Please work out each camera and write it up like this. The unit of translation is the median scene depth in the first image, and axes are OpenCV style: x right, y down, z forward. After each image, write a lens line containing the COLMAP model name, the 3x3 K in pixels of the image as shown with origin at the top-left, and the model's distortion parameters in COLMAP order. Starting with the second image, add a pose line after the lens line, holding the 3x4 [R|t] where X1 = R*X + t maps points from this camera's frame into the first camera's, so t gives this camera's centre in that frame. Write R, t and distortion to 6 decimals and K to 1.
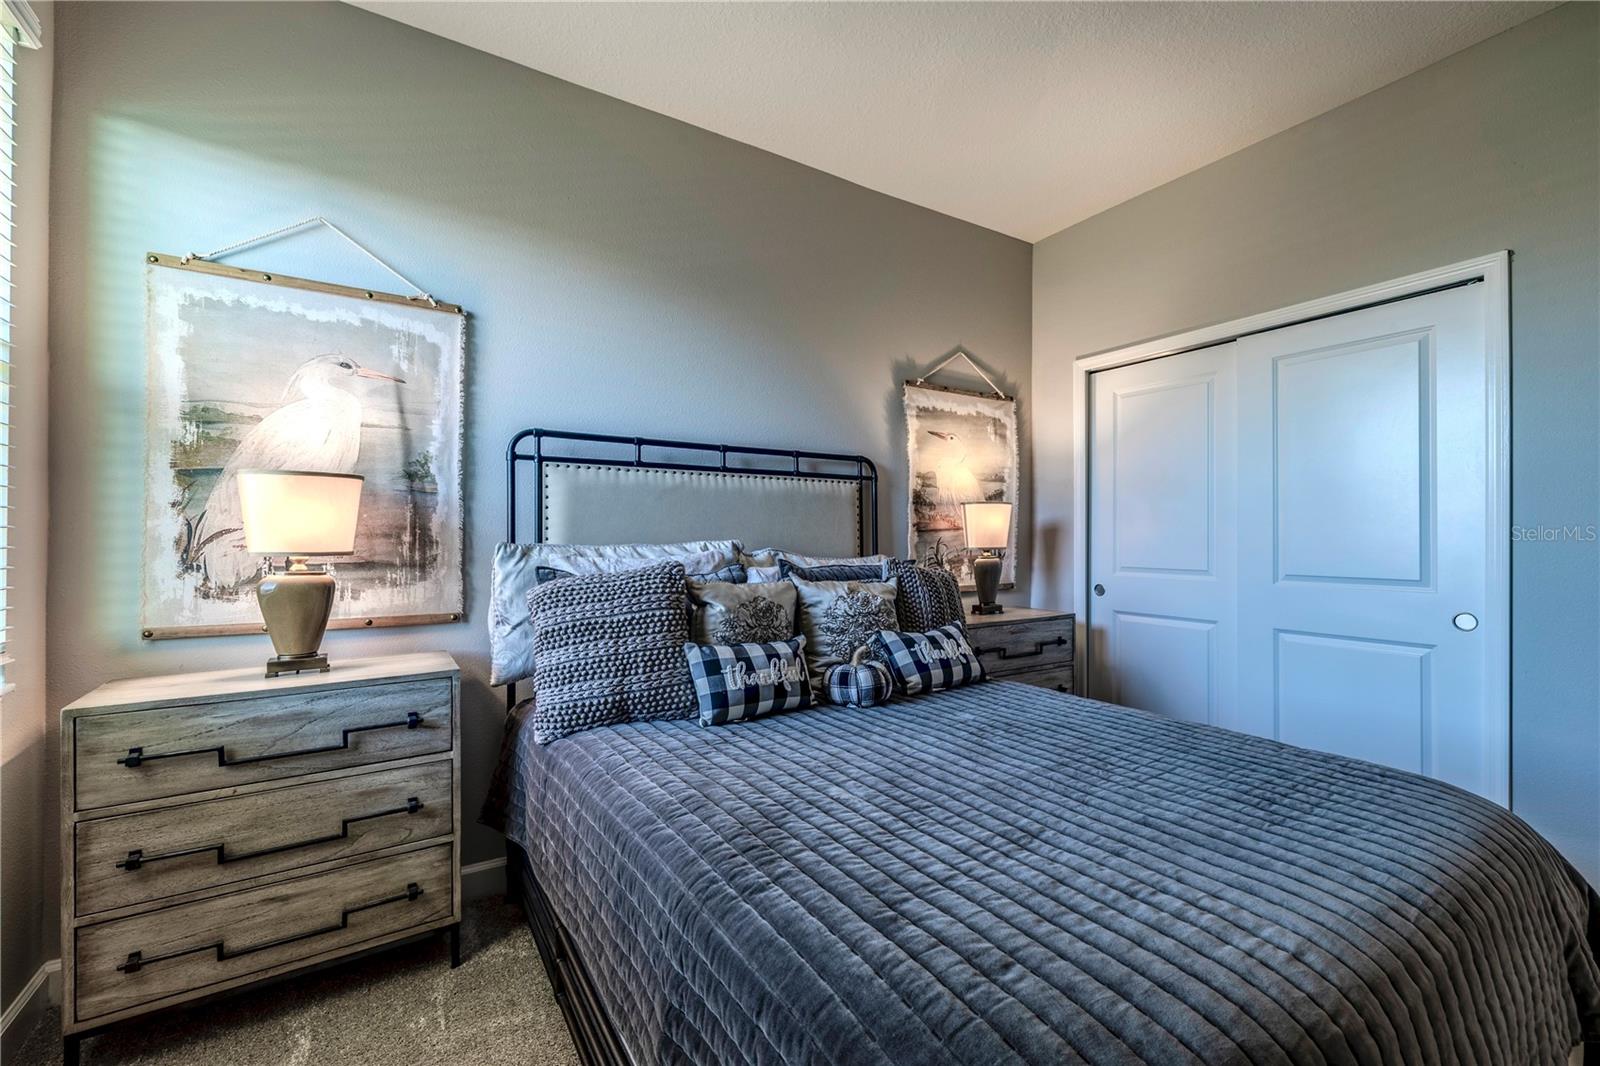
lens RADIAL K [[676.6, 0, 800.0], [0, 676.6, 533.0], [0, 0, 1]] dist [0.000292, 0.000172]
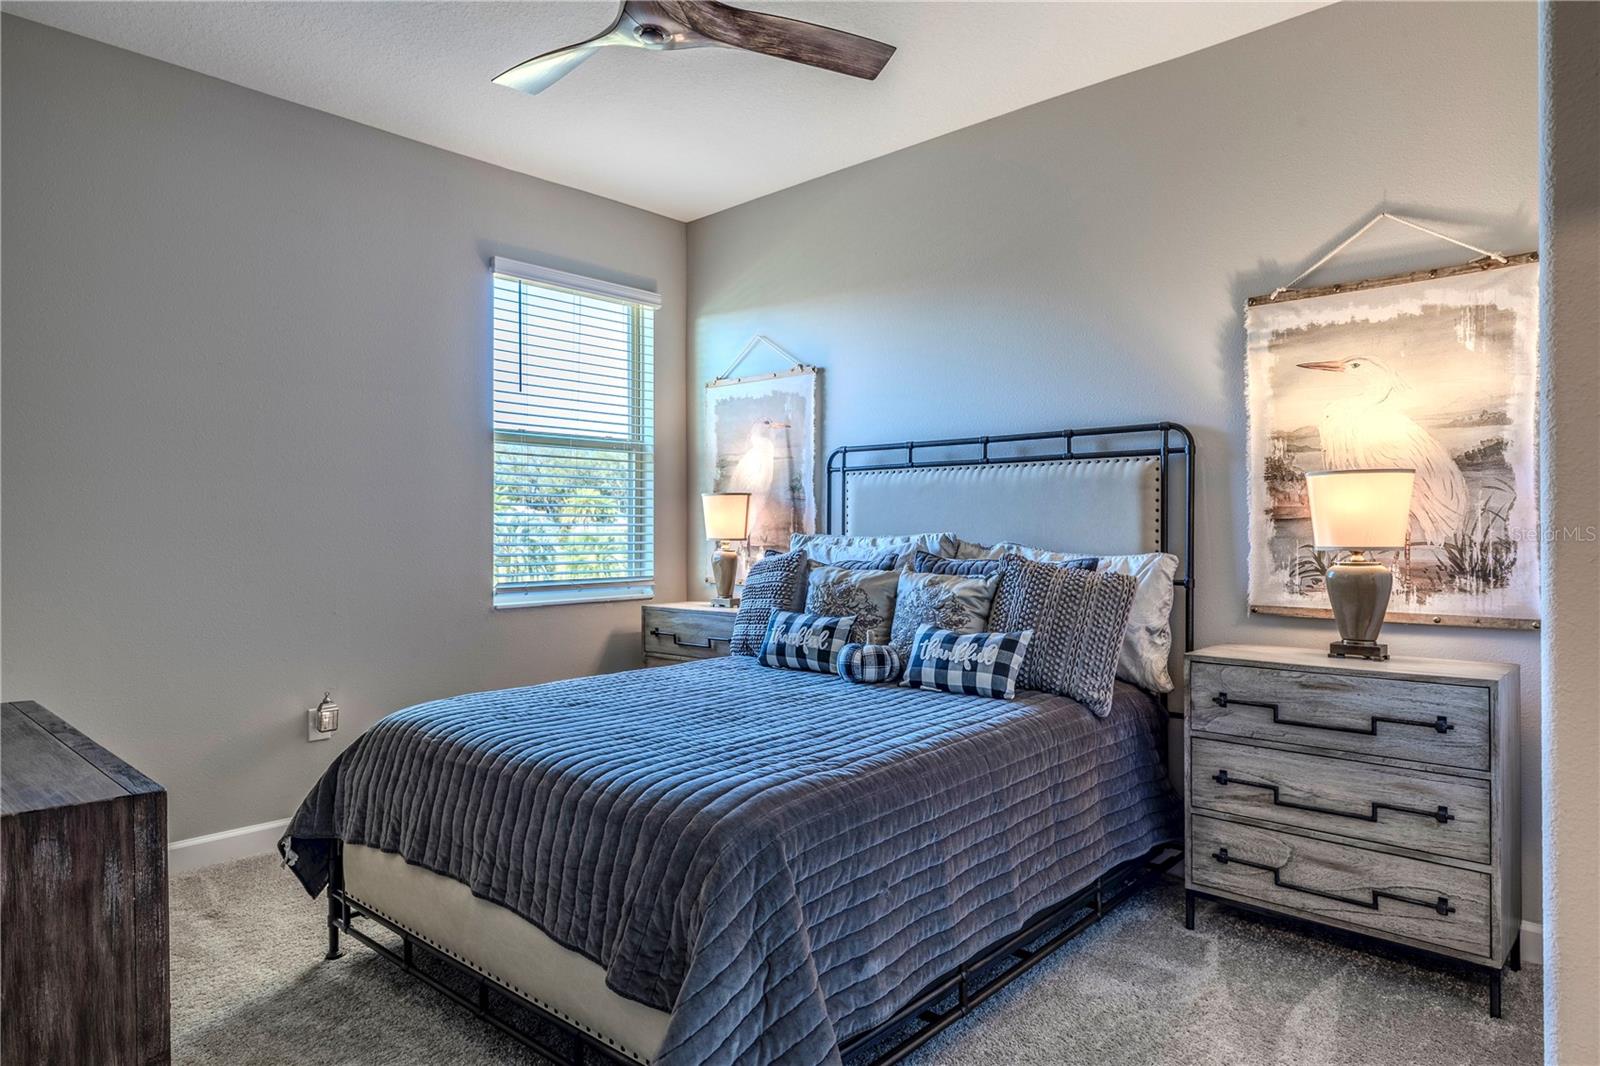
lens RADIAL K [[926.1, 0, 800.0], [0, 926.1, 533.0], [0, 0, 1]] dist [0.000889, -0.000128]
pose [[0.260552, 0.002570, -0.965456, 1.015067], [0.005359, 0.999977, 0.004108, 0.003611], [0.965445, -0.006244, 0.260533, 0.346667]]
